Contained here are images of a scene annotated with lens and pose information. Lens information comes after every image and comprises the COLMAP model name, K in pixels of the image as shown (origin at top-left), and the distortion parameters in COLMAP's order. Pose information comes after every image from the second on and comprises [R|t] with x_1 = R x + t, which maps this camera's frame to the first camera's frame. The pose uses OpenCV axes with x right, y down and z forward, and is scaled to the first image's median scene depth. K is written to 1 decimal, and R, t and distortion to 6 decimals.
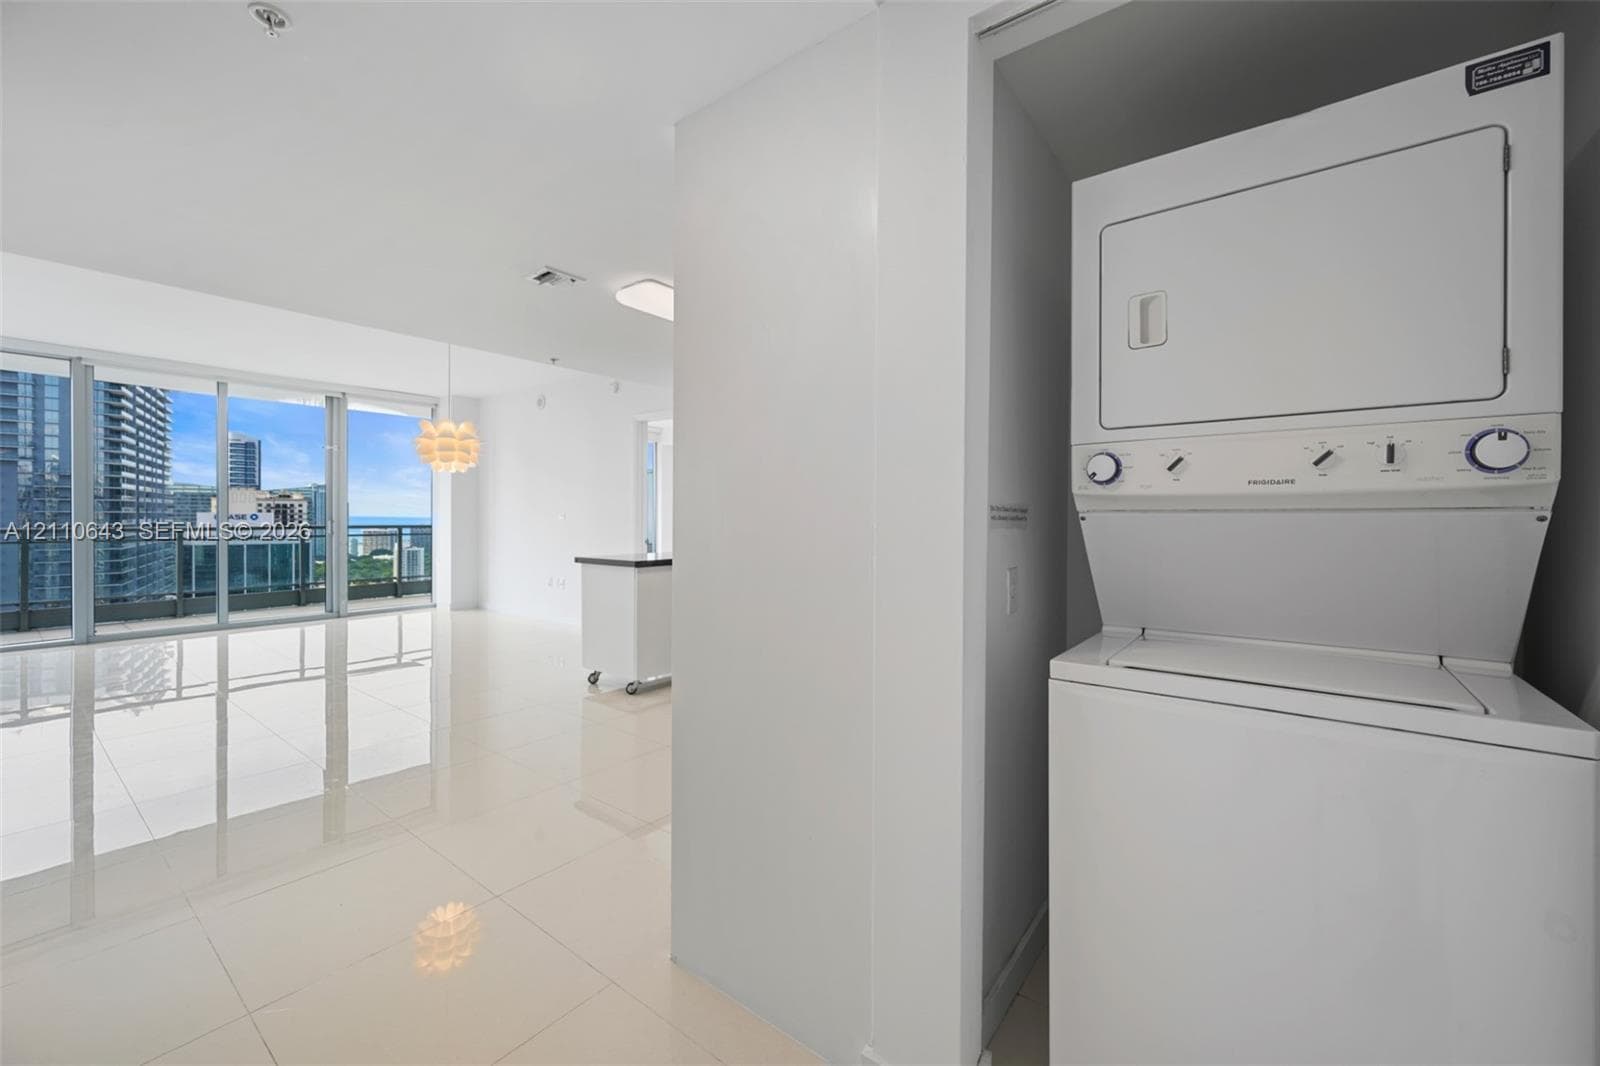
lens RADIAL K [[635.7, 0, 805.0], [0, 635.7, 516.4], [0, 0, 1]] dist [0.000645, 0.000010]
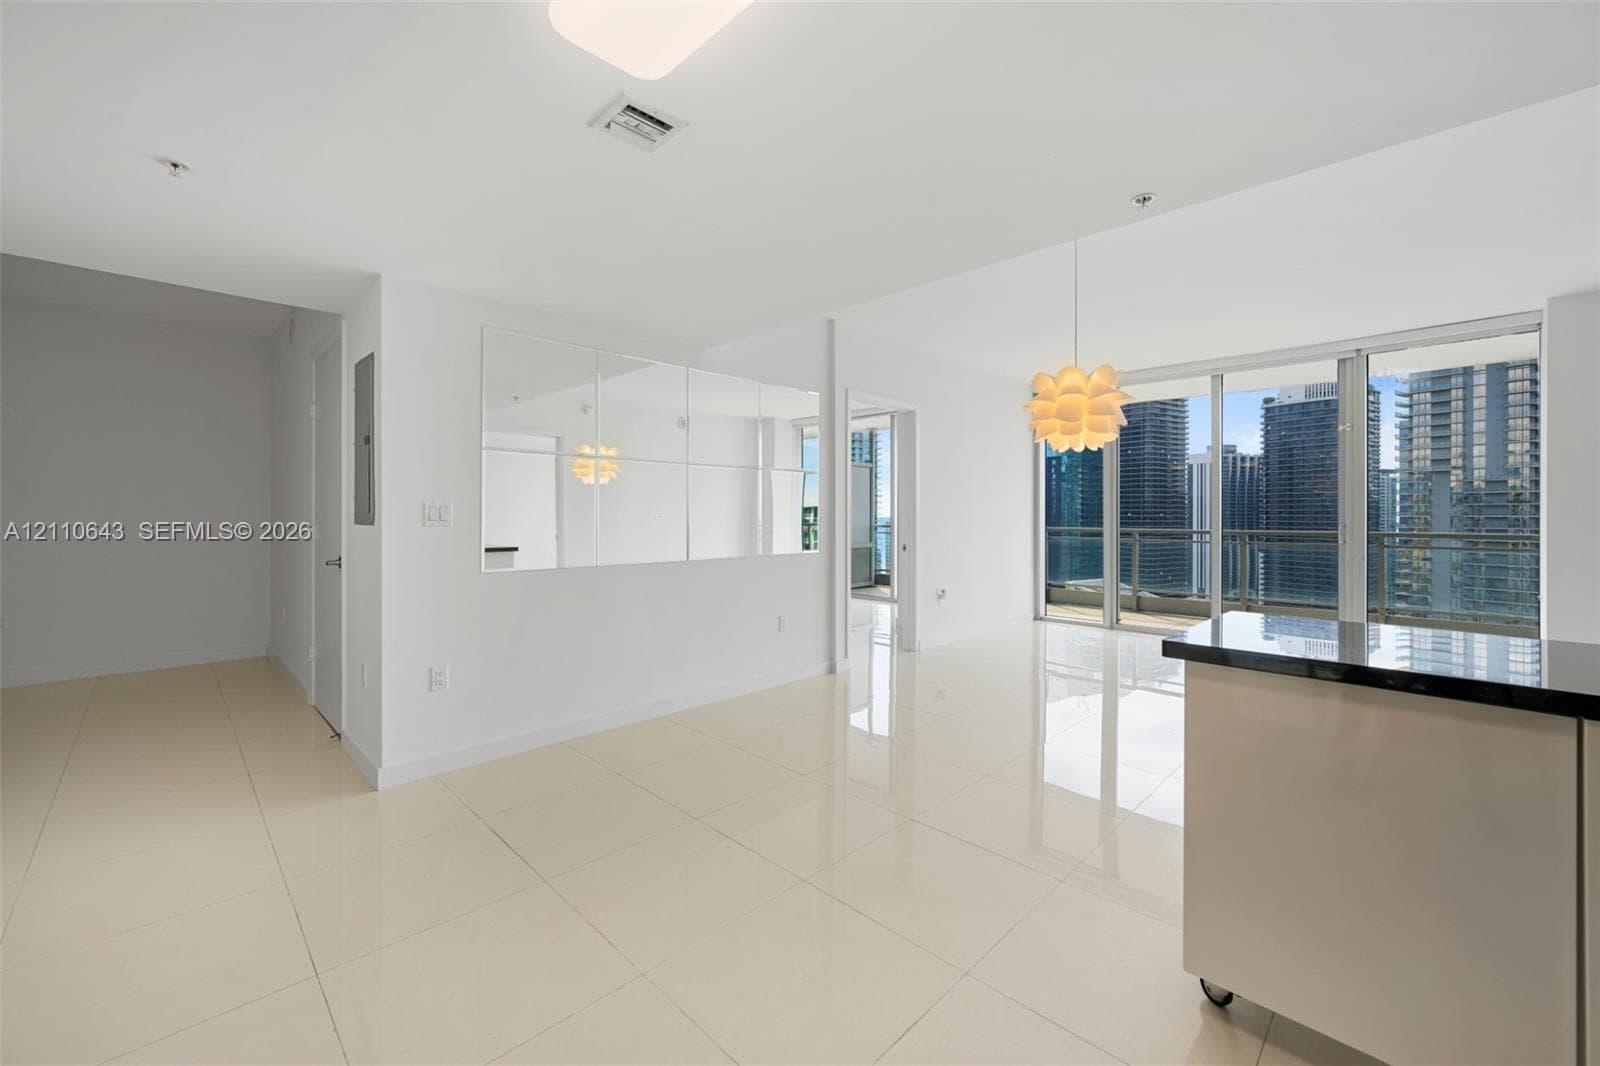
lens RADIAL K [[635.7, 0, 805.0], [0, 635.7, 516.4], [0, 0, 1]] dist [0.000645, 0.000010]
pose [[-0.123022, -0.003614, -0.992397, 0.024226], [-0.003425, 0.999989, -0.003217, 0.000393], [0.992398, 0.003003, -0.123033, 0.163347]]
